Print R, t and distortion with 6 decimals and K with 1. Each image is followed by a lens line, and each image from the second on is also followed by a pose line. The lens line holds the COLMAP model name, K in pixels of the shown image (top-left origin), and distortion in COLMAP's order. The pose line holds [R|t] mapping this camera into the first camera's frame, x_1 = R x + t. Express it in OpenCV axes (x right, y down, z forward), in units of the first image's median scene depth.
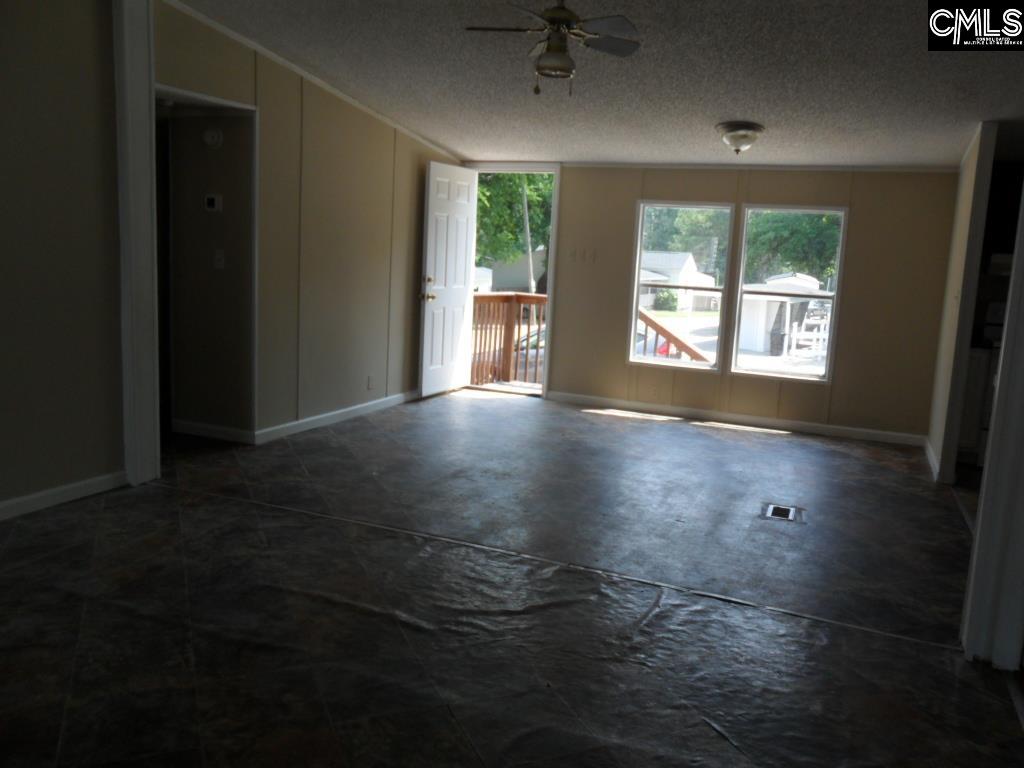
lens RADIAL K [[854.5, 0, 512.0], [0, 854.5, 384.0], [0, 0, 1]] dist [-0.000462, 0.006754]
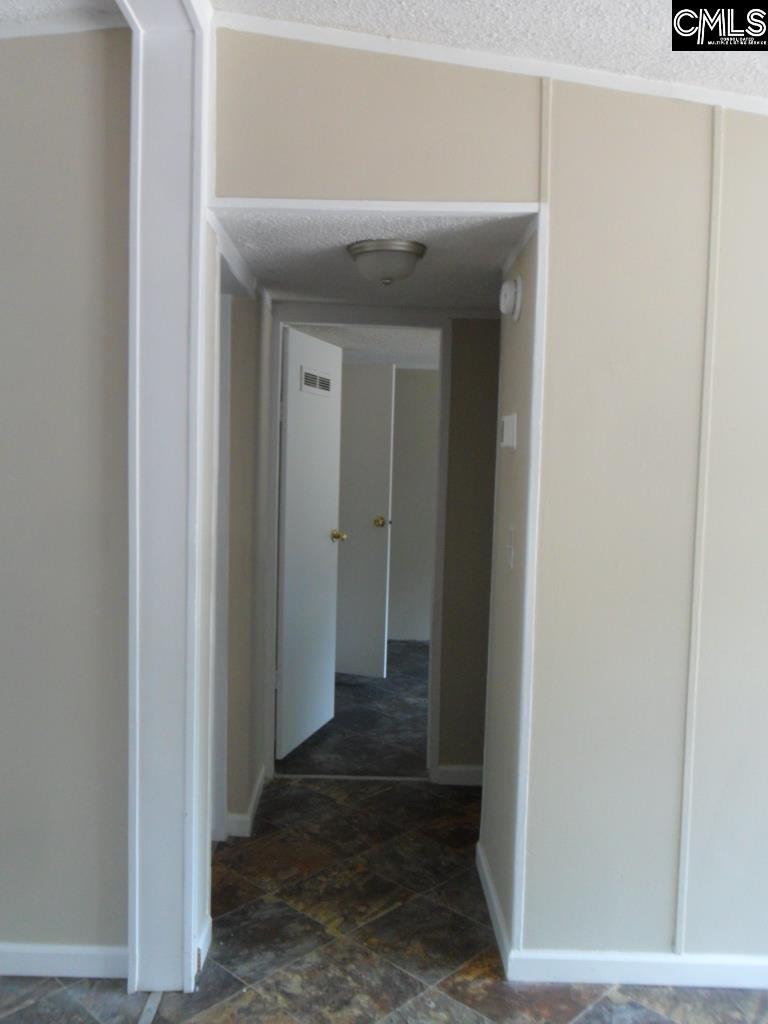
lens RADIAL K [[854.5, 0, 384.0], [0, 854.5, 512.0], [0, 0, 1]] dist [-0.000462, 0.006754]
pose [[0.376589, 0.003584, -0.926373, 0.073485], [-0.136521, 0.989289, -0.051671, -0.136072], [0.916266, 0.145928, 0.373045, 0.789514]]
